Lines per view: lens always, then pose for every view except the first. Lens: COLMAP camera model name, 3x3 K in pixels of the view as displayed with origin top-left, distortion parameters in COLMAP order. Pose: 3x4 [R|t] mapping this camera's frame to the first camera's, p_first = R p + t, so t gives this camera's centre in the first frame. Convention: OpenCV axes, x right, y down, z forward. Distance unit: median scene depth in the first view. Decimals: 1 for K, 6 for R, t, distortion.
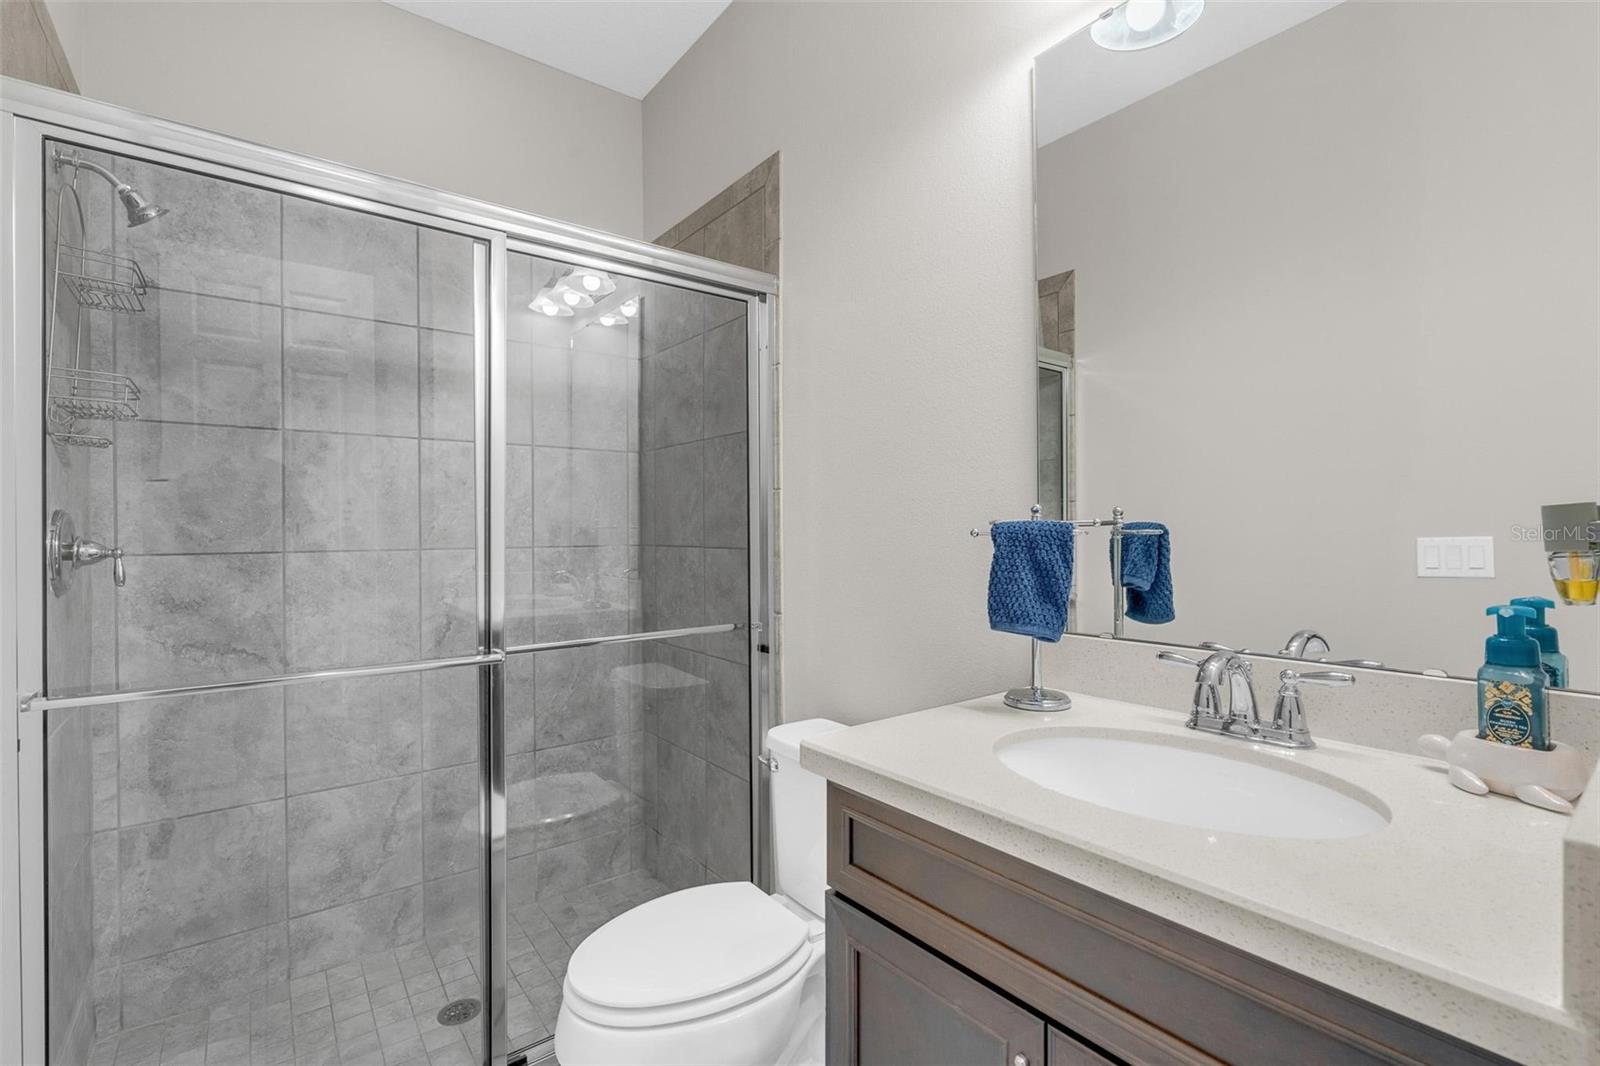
lens RADIAL K [[731.6, 0, 779.3], [0, 731.6, 538.6], [0, 0, 1]] dist [-0.020608, 0.006736]
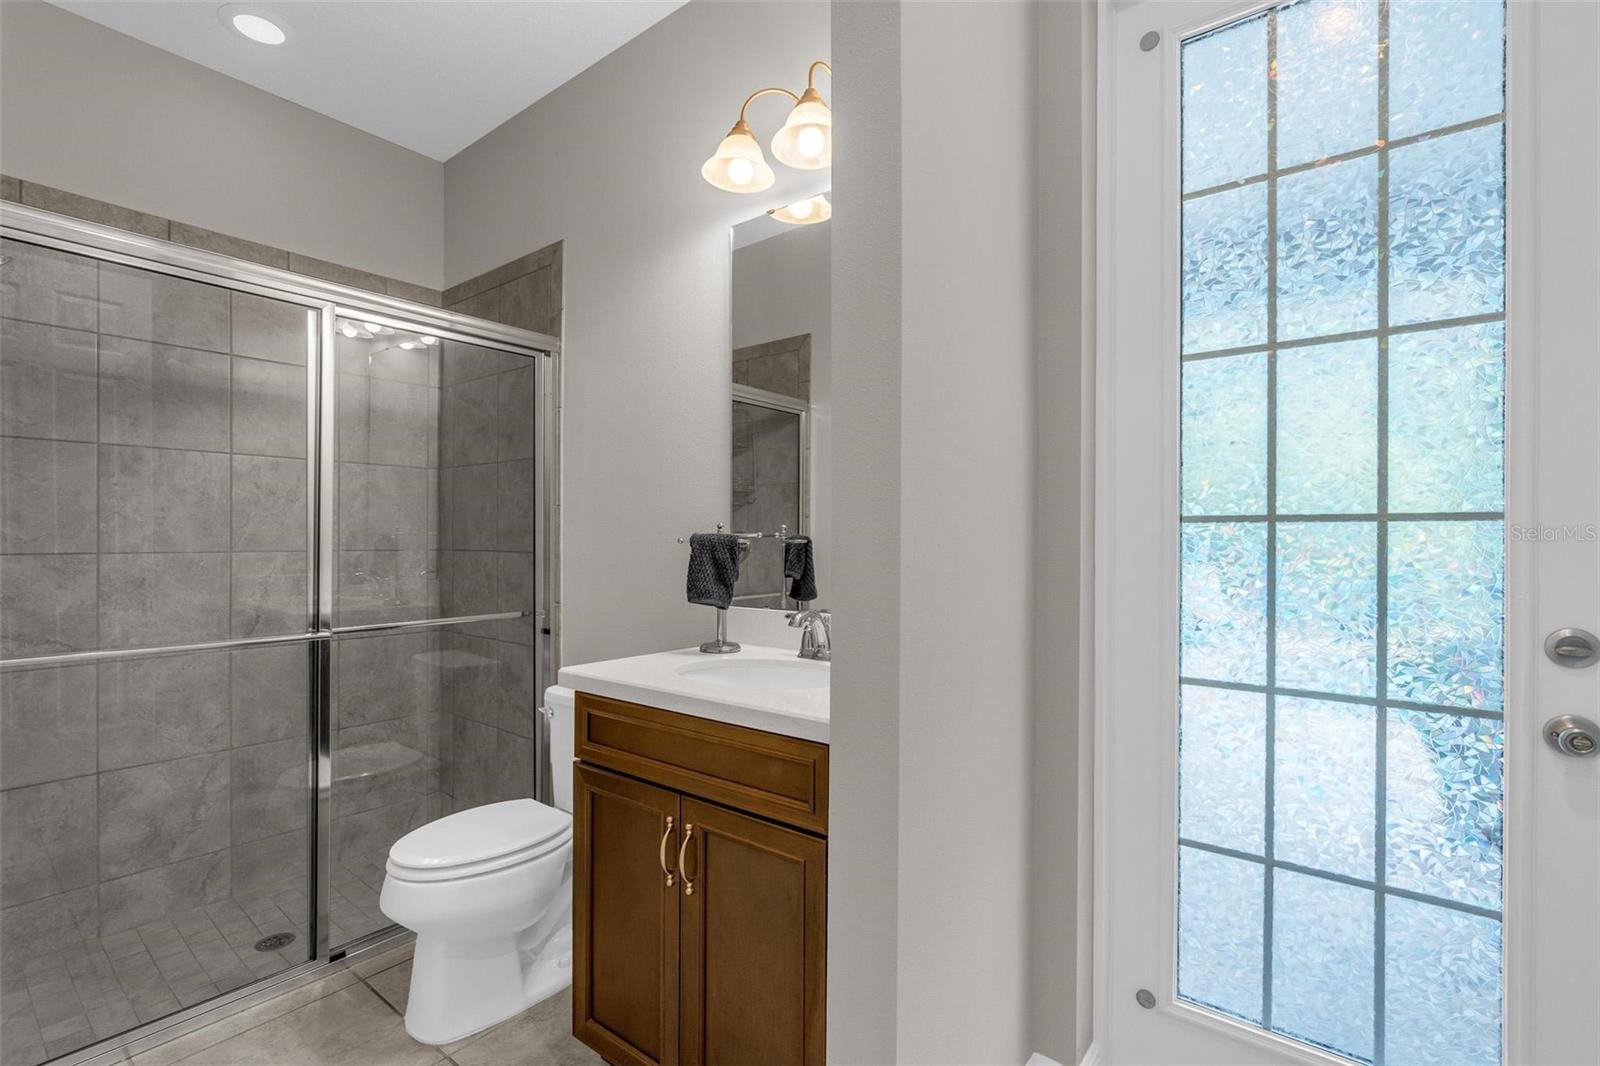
lens RADIAL K [[731.6, 0, 779.3], [0, 731.6, 538.6], [0, 0, 1]] dist [-0.020608, 0.006736]
pose [[0.965374, 0.007833, 0.260753, 0.037425], [-0.005296, 0.999932, -0.010431, 0.001256], [-0.260817, 0.008689, 0.965349, -0.326089]]
